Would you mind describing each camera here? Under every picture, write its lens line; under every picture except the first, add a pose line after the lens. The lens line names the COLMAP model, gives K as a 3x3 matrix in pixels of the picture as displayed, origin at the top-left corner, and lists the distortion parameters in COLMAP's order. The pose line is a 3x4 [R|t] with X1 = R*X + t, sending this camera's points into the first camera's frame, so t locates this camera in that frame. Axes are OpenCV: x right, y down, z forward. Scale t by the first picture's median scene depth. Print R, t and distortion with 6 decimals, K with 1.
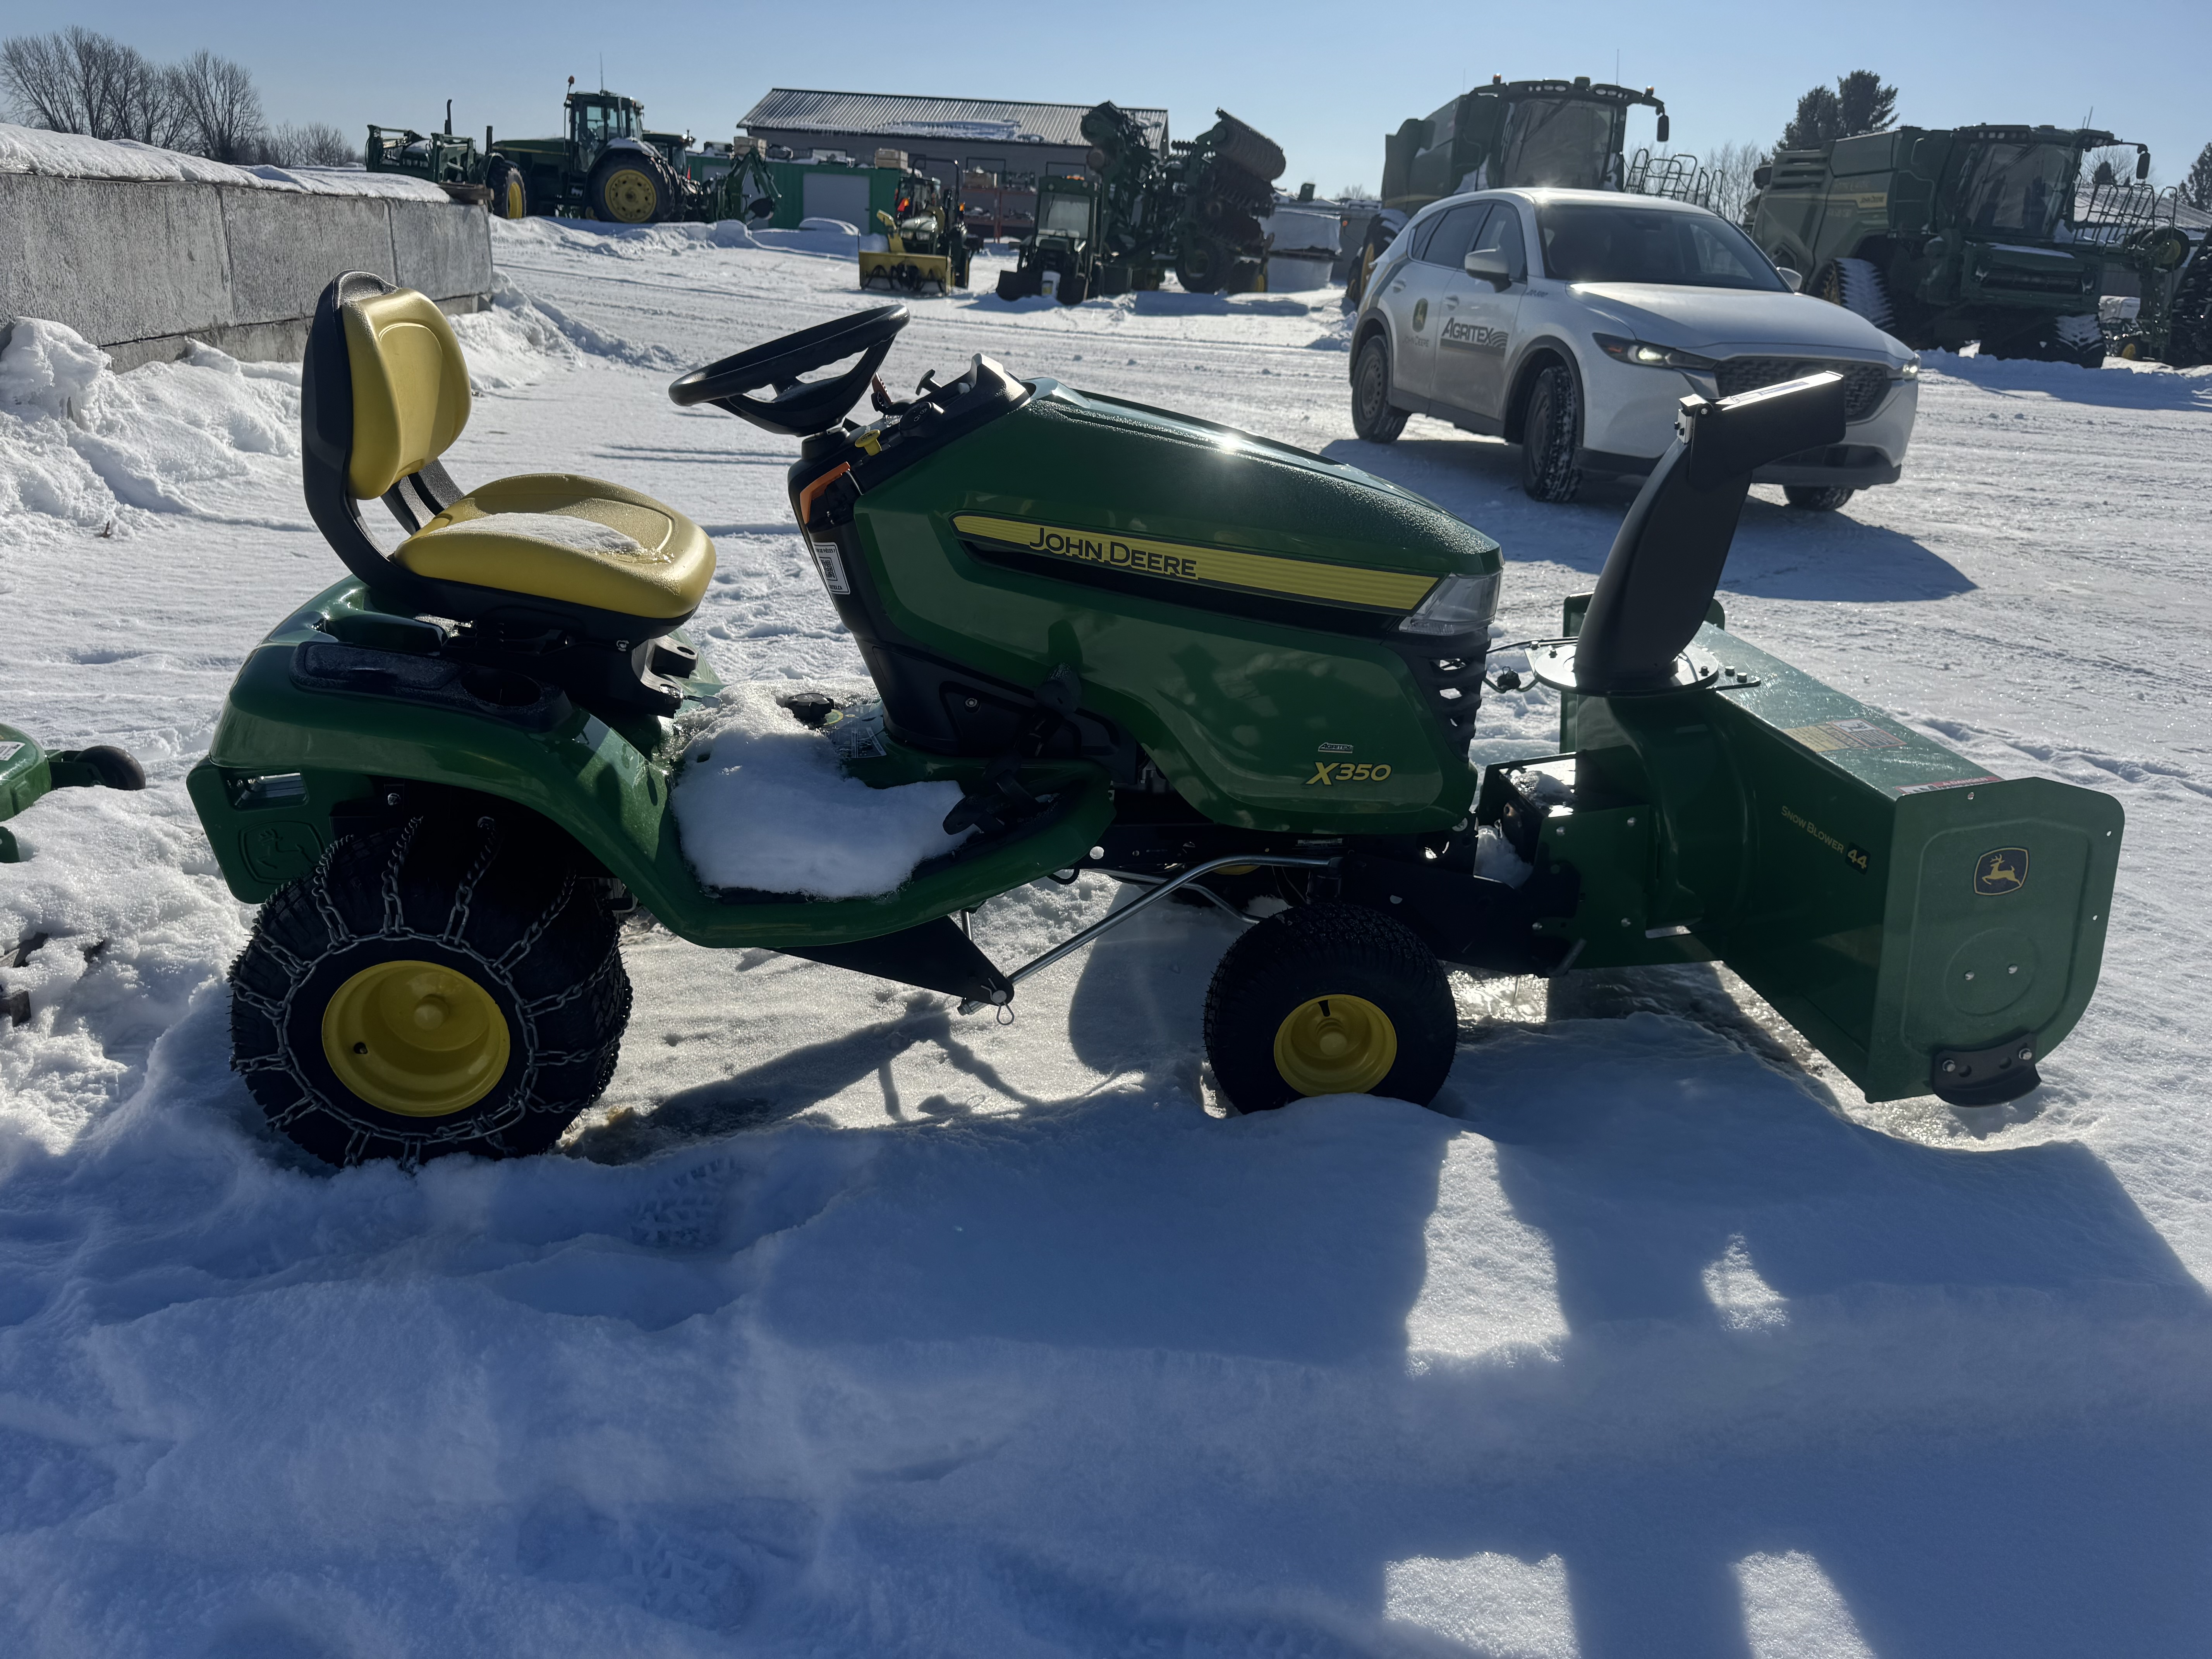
lens RADIAL K [[1527.9, 0, 1106.7], [0, 1527.9, 856.1], [0, 0, 1]] dist [0.012042, -0.020352]
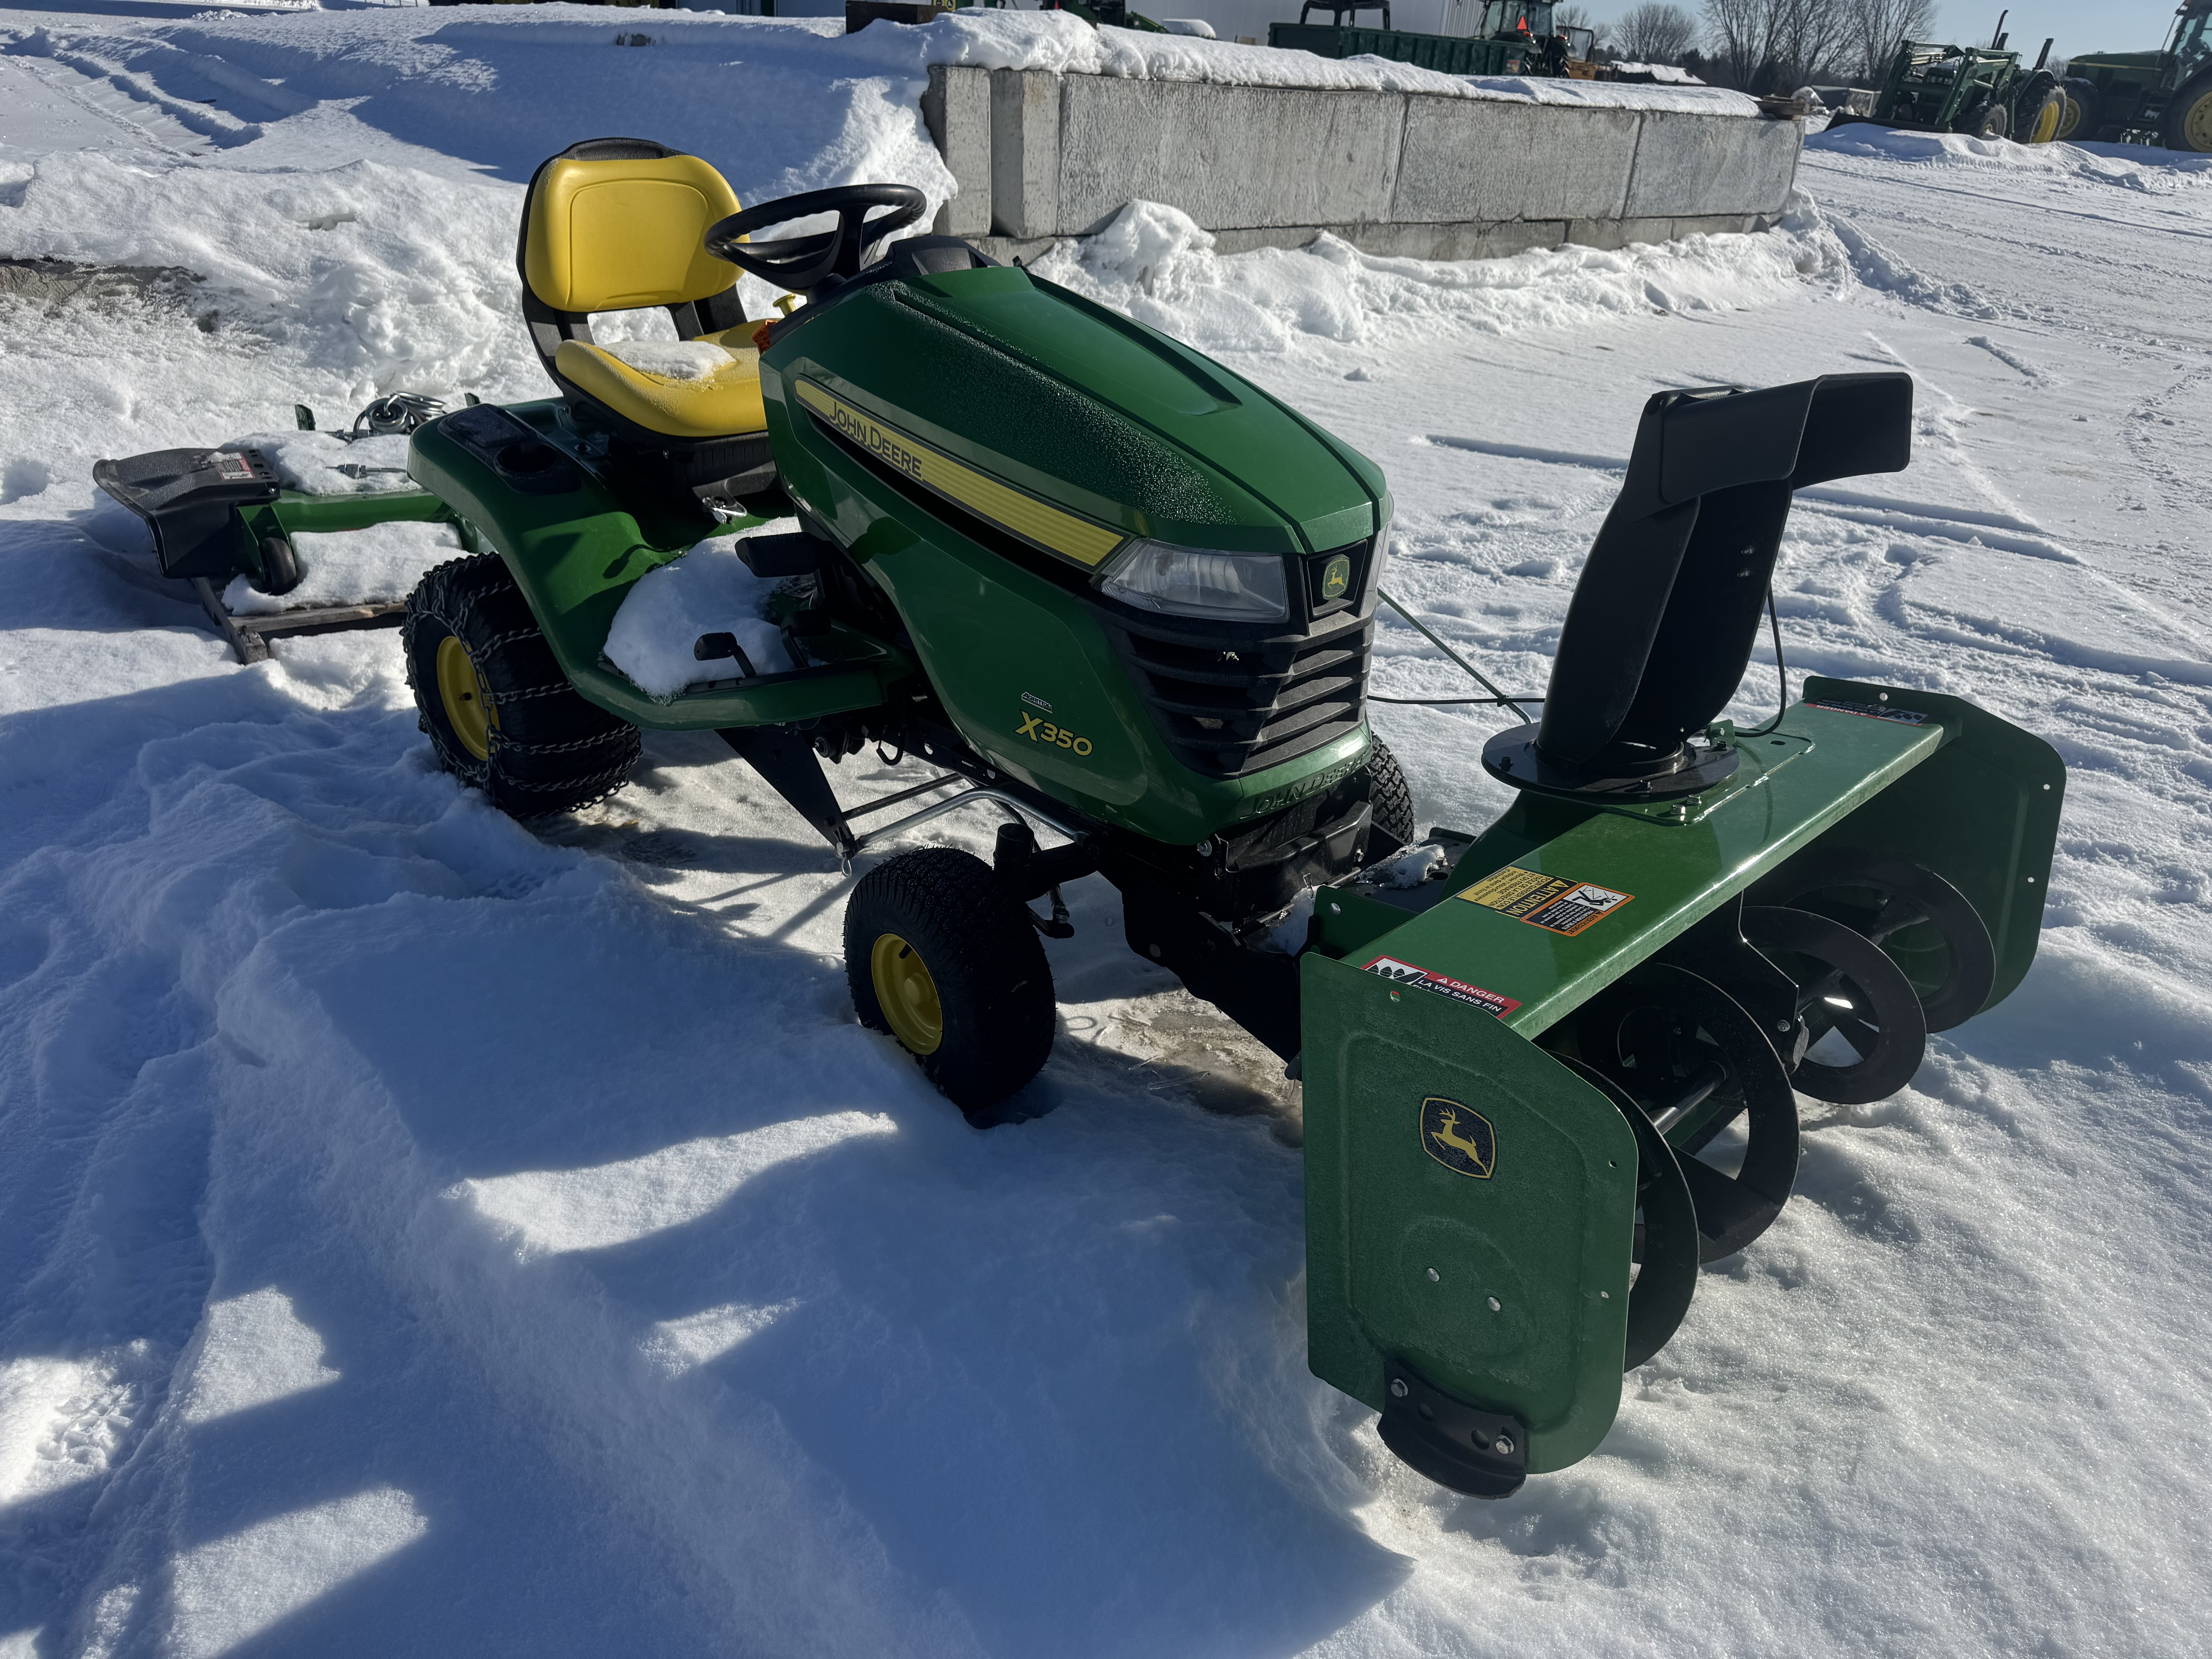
lens RADIAL K [[1569.1, 0, 1106.0], [0, 1569.1, 829.5], [0, 0, 1]] dist [0.049020, -0.074499]
pose [[0.627425, 0.330581, -0.705021, 0.288052], [-0.318503, 0.935156, 0.155042, -0.052778], [0.710558, 0.127274, 0.692032, 0.129584]]
